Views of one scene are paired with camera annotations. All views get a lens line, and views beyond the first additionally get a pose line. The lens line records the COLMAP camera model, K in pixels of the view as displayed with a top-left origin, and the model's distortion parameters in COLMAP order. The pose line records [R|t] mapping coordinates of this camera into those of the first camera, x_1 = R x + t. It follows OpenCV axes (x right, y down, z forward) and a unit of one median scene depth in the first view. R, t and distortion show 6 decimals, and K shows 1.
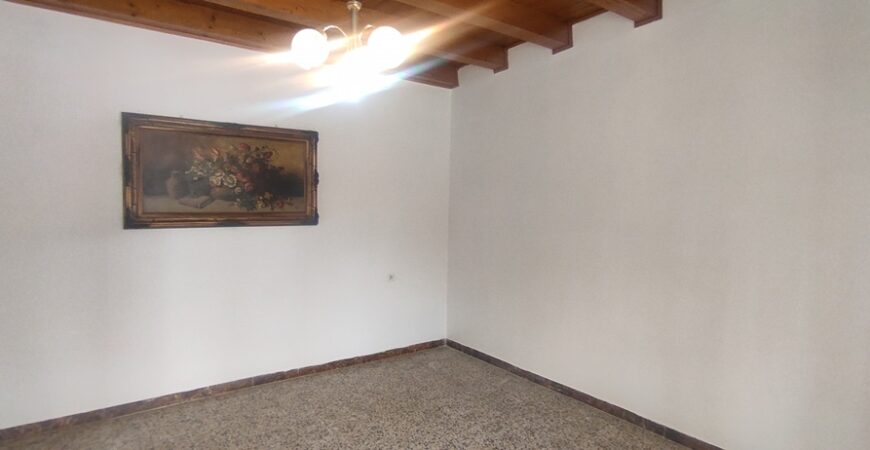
lens RADIAL K [[468.7, 0, 439.0], [0, 468.7, 224.6], [0, 0, 1]] dist [-0.000459, 0.003172]
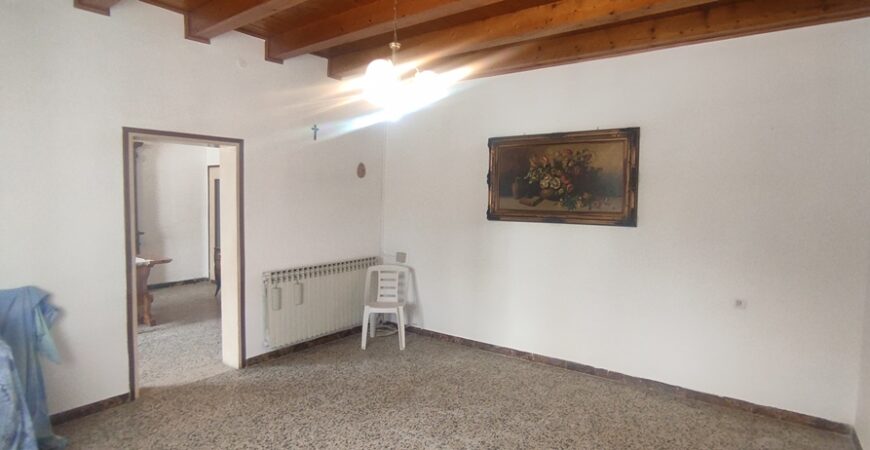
lens RADIAL K [[468.7, 0, 438.5], [0, 468.7, 224.8], [0, 0, 1]] dist [-0.000459, 0.003172]
pose [[0.304370, 0.051811, -0.951144, 0.562109], [-0.054822, 0.997817, 0.036810, -0.017997], [0.950975, 0.040939, 0.306546, 0.374788]]
